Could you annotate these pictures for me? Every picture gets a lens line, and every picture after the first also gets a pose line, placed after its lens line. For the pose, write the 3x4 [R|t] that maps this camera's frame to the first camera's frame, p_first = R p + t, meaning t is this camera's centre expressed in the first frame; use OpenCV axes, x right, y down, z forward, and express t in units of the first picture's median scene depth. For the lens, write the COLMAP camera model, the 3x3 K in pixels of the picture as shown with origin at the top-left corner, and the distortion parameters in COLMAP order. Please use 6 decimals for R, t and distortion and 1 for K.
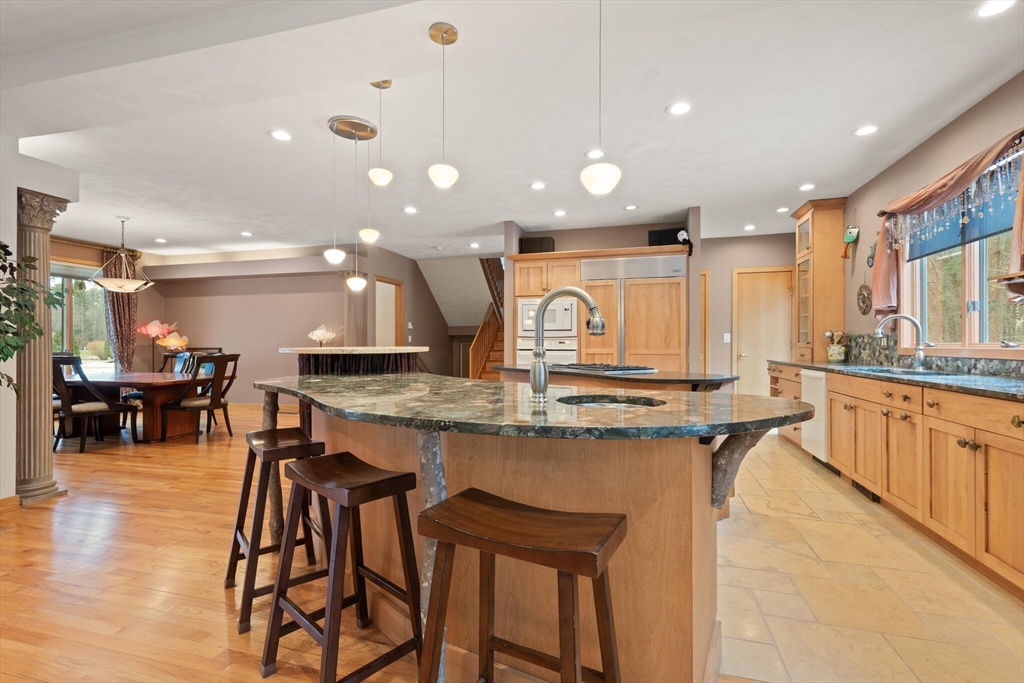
lens RADIAL K [[465.1, 0, 510.3], [0, 465.1, 344.1], [0, 0, 1]] dist [0.004772, 0.000643]
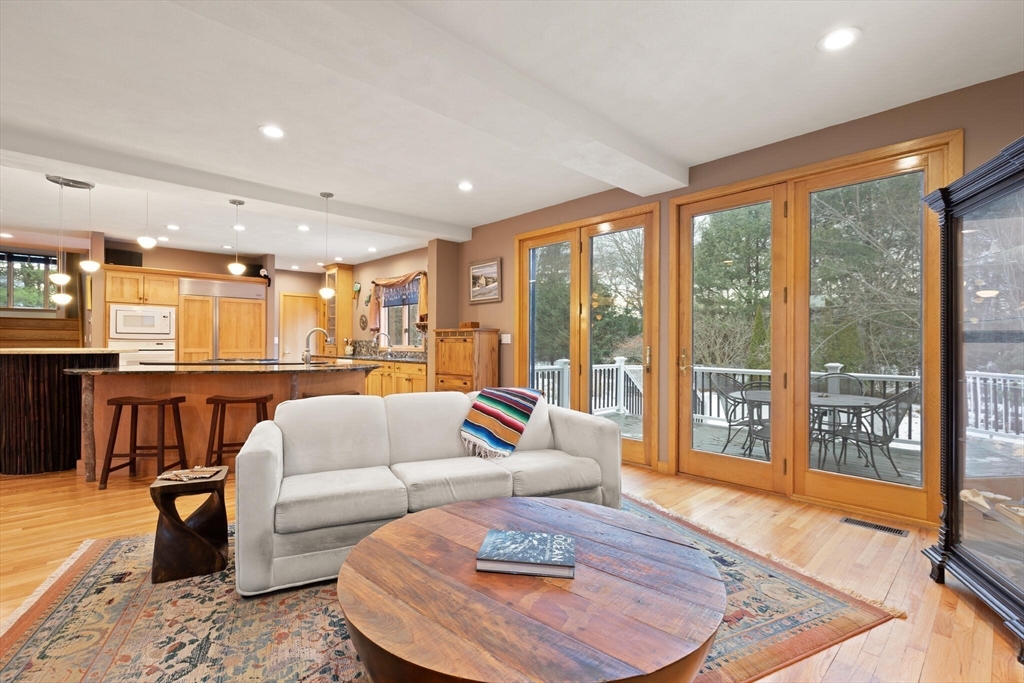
lens RADIAL K [[465.1, 0, 510.3], [0, 465.1, 345.1], [0, 0, 1]] dist [0.004772, 0.000643]
pose [[0.516465, 0.000621, 0.856308, -0.497568], [-0.004692, 0.999987, 0.002105, -0.007326], [-0.856295, -0.005105, 0.516462, -0.444993]]
